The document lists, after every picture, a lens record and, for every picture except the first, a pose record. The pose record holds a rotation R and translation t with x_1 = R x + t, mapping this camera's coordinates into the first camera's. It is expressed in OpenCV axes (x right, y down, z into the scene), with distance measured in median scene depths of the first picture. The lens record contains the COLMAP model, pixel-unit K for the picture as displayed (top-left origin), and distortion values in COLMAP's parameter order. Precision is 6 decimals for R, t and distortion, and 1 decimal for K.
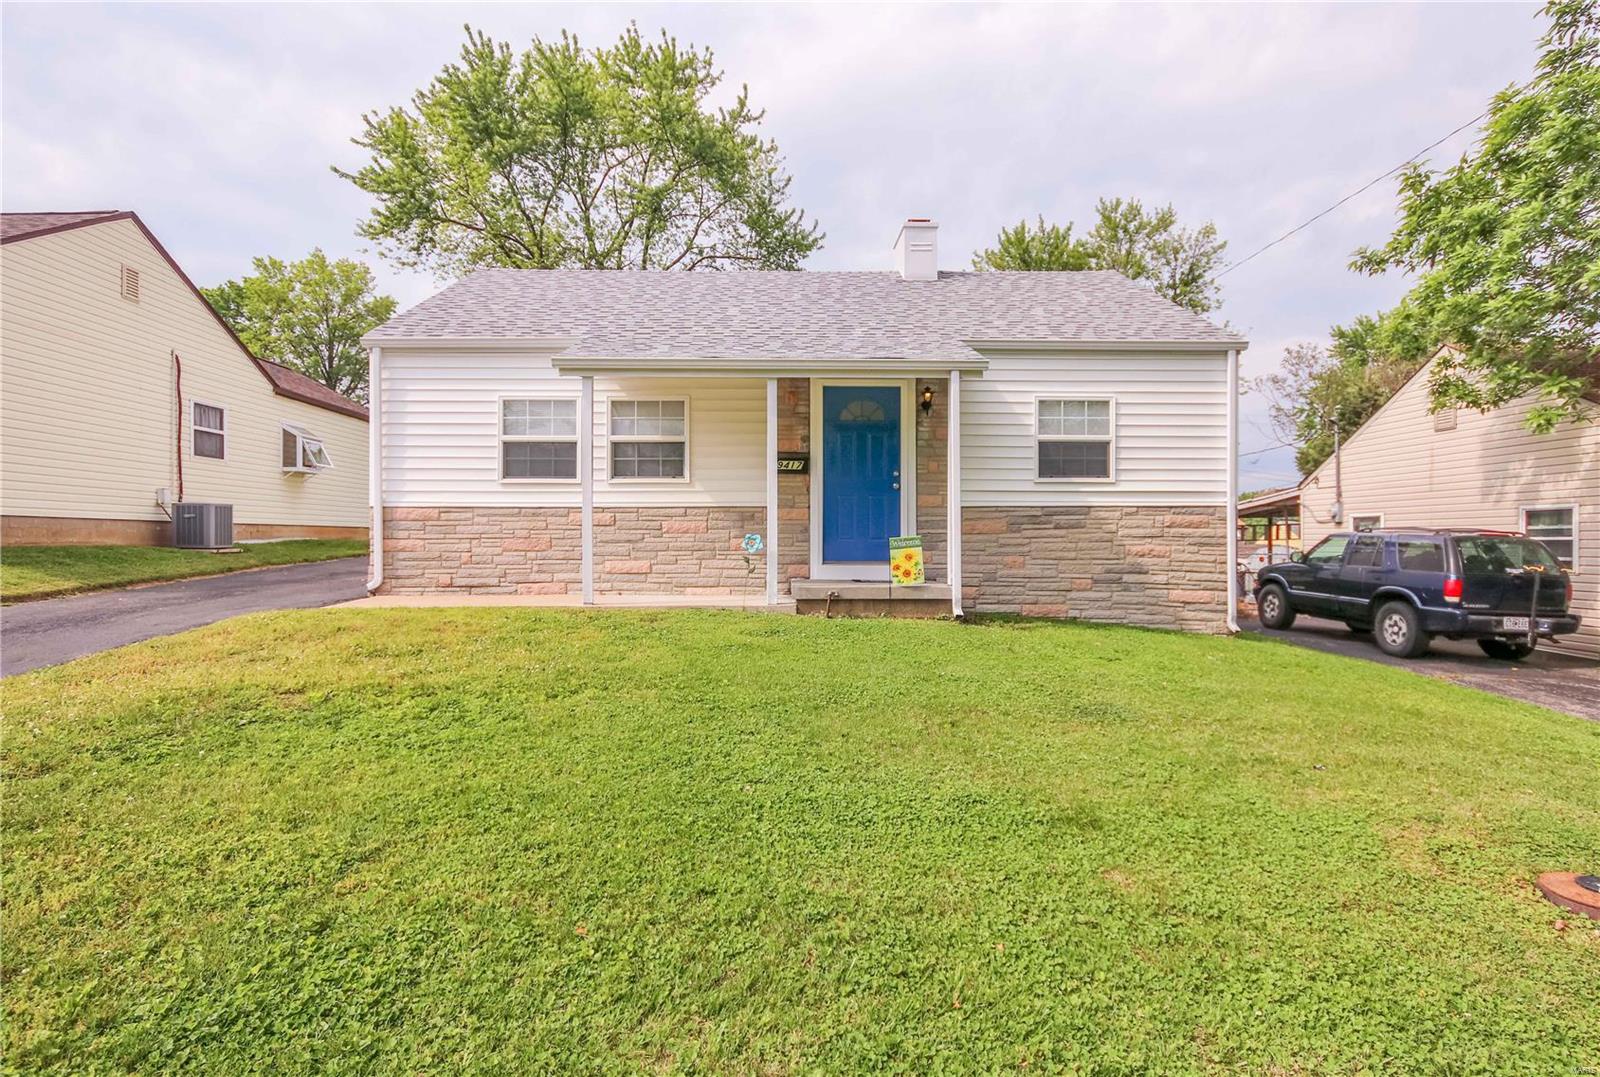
lens RADIAL K [[858.8, 0, 798.7], [0, 858.8, 538.5], [0, 0, 1]] dist [0.006198, -0.000429]
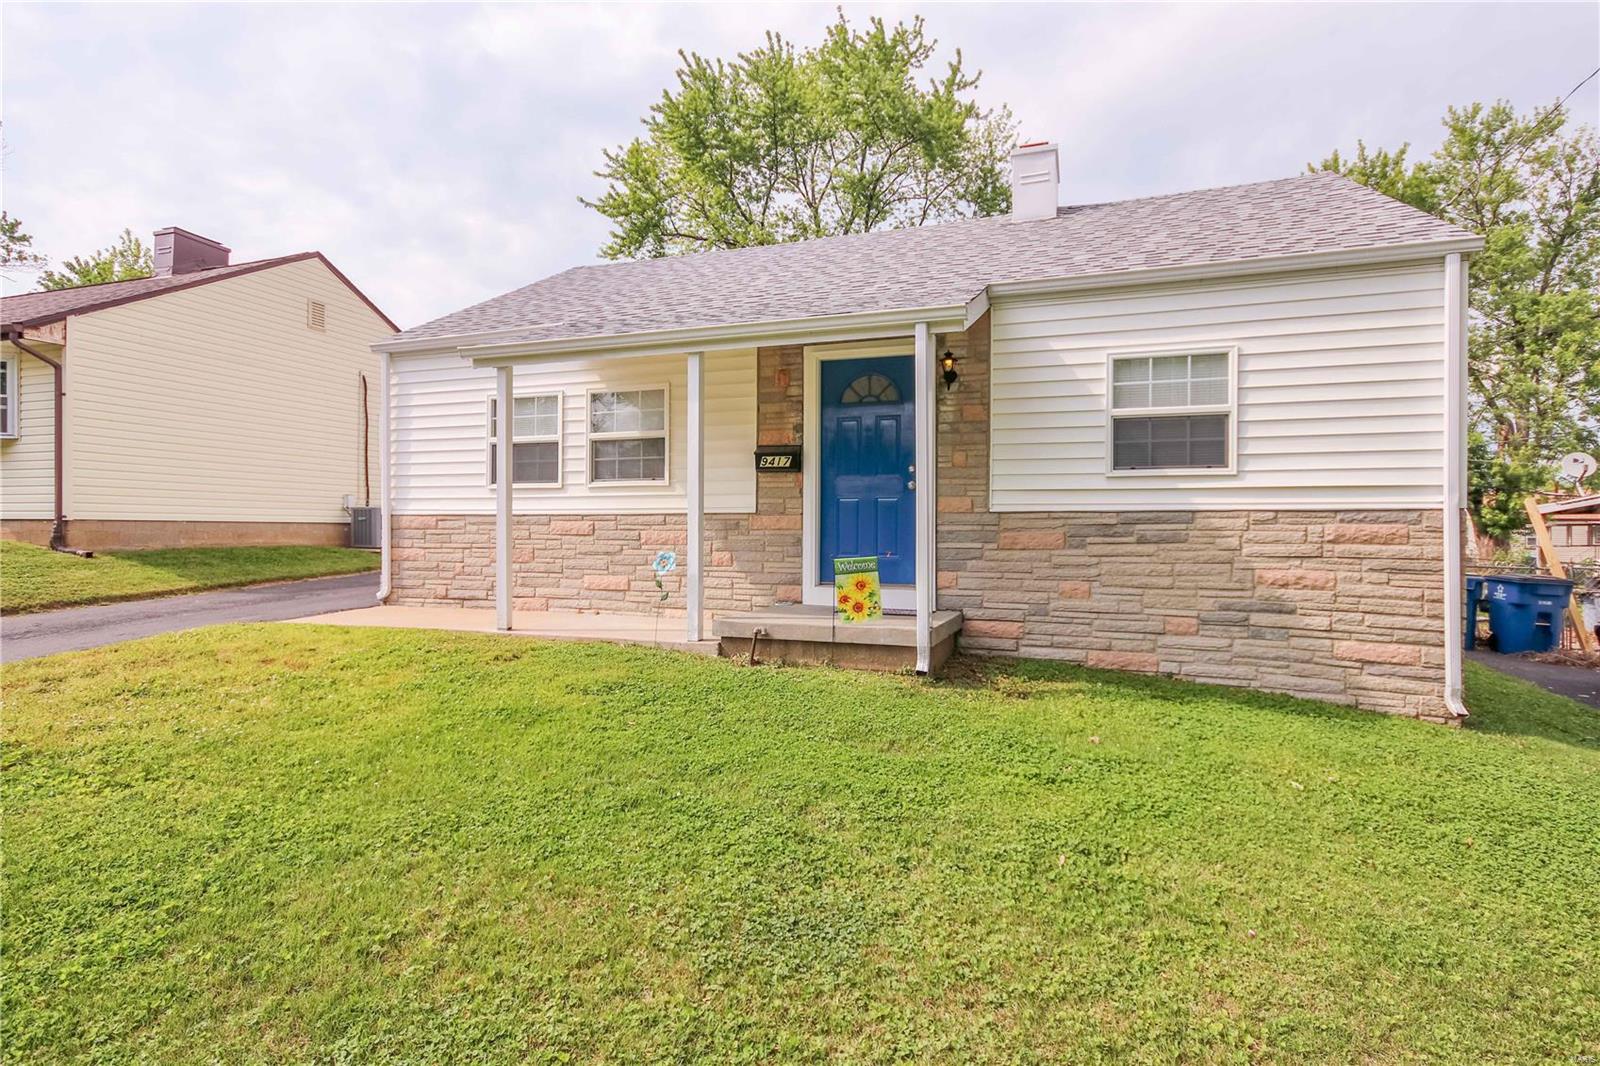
lens RADIAL K [[831.5, 0, 789.9], [0, 831.5, 520.0], [0, 0, 1]] dist [0.009585, -0.004144]
pose [[0.932072, -0.000578, -0.362272, 0.278954], [-0.002795, 0.999957, -0.008788, -0.023326], [0.362262, 0.009203, 0.932031, 0.273803]]
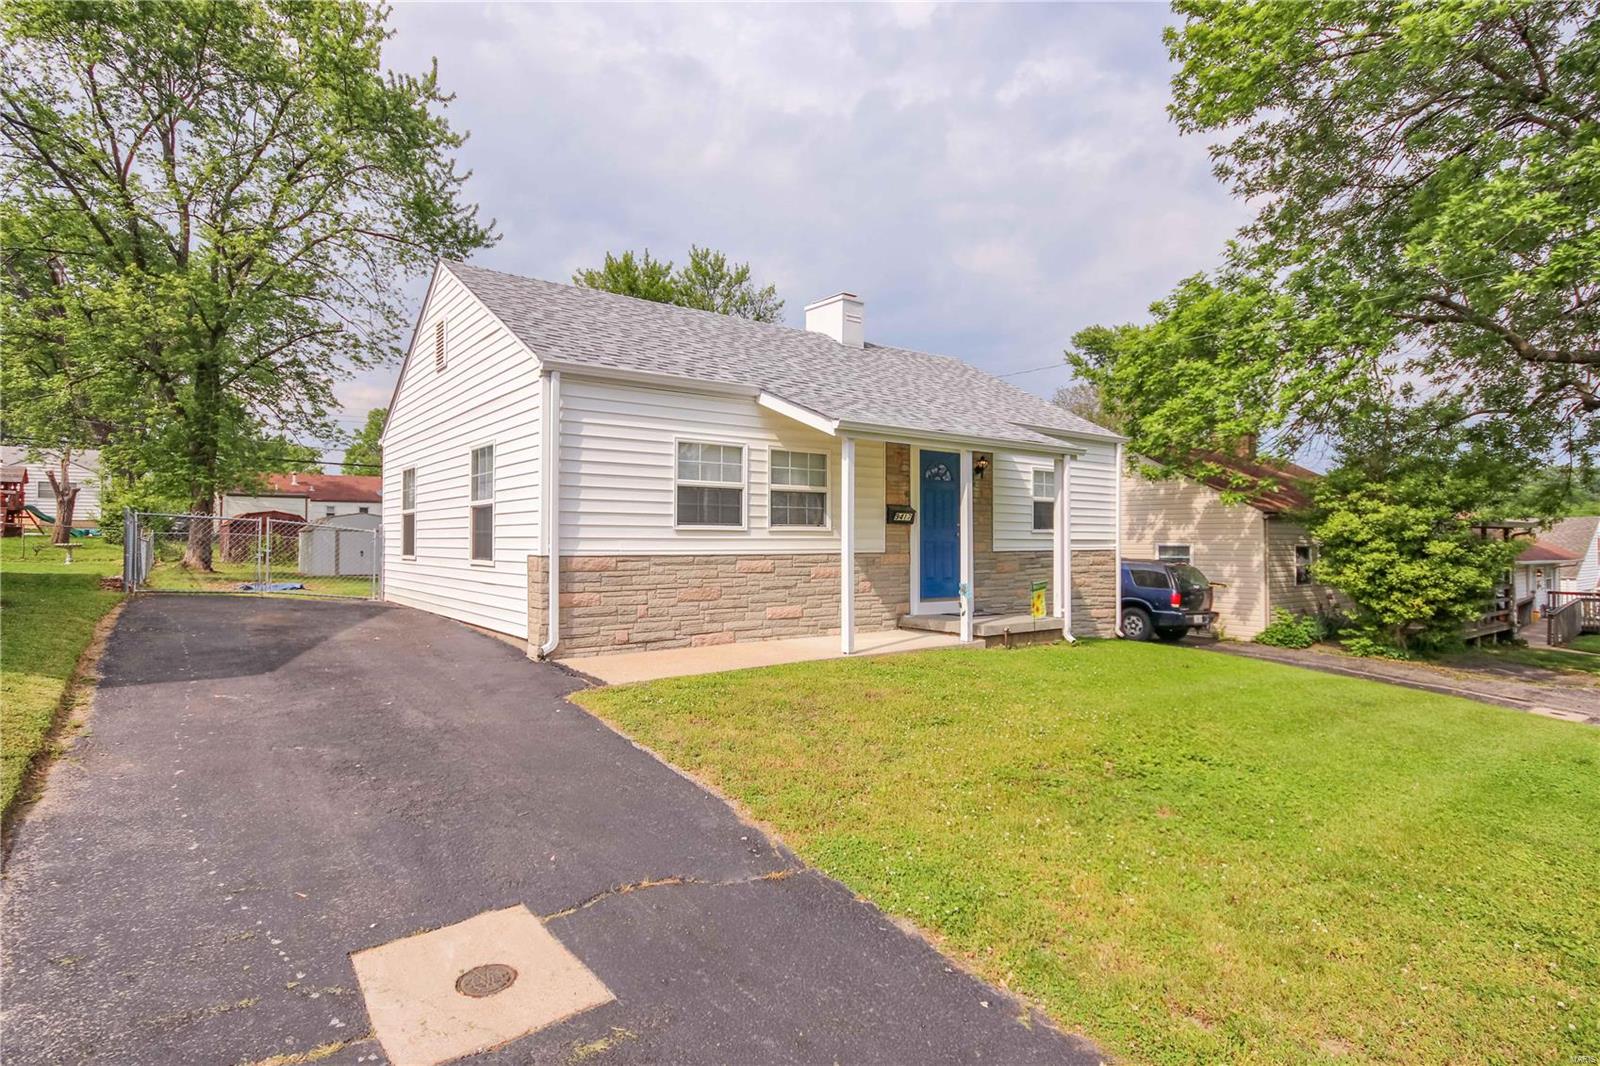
lens RADIAL K [[833.4, 0, 794.8], [0, 833.4, 516.8], [0, 0, 1]] dist [-0.004815, 0.001395]
pose [[0.809557, 0.018949, 0.586736, -0.767346], [-0.006113, 0.999697, -0.023850, -0.056741], [-0.587010, 0.015722, 0.809427, 0.178724]]
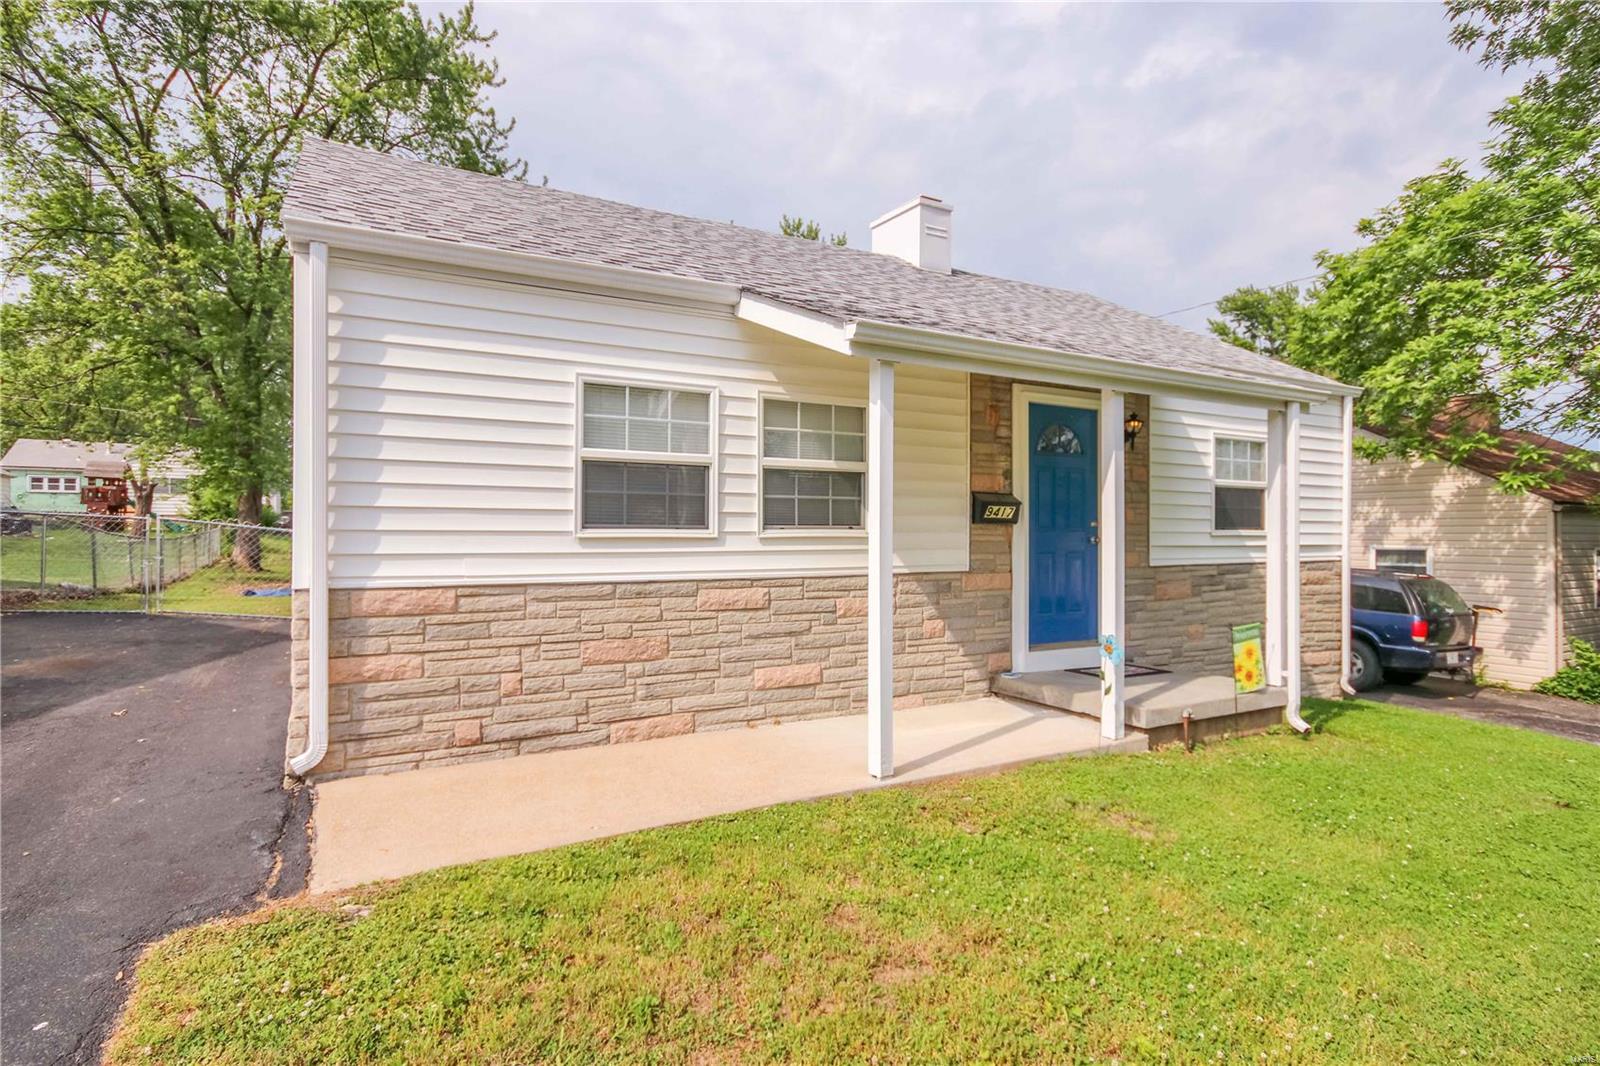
lens RADIAL K [[824.6, 0, 793.2], [0, 824.6, 526.3], [0, 0, 1]] dist [0.009728, 0.000260]
pose [[0.883201, 0.006059, 0.468956, -0.462314], [-0.005757, 0.999981, -0.002078, -0.070046], [-0.468960, -0.000864, 0.883219, 0.478646]]
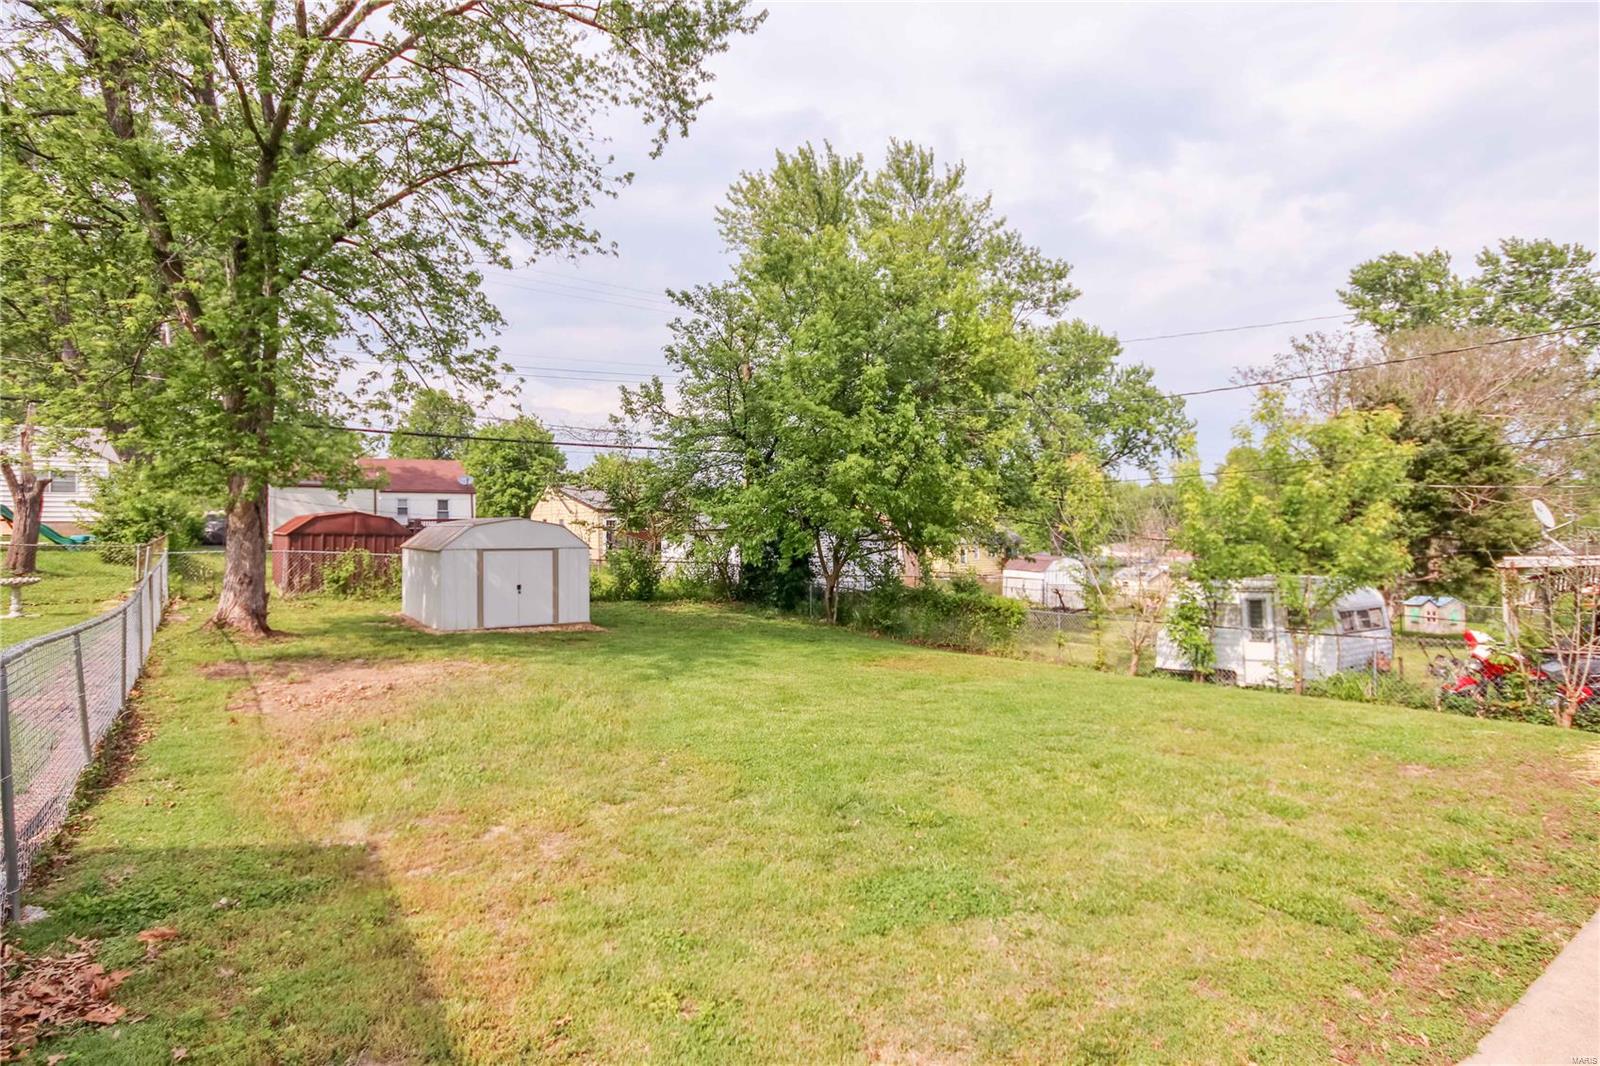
lens RADIAL K [[815.7, 0, 791.1], [0, 815.7, 530.5], [0, 0, 1]] dist [-0.012080, -0.000022]
pose [[0.819532, -0.008498, 0.572970, -0.776523], [-0.000148, 0.999887, 0.015042, -0.132346], [-0.573033, -0.012412, 0.819438, 1.800961]]
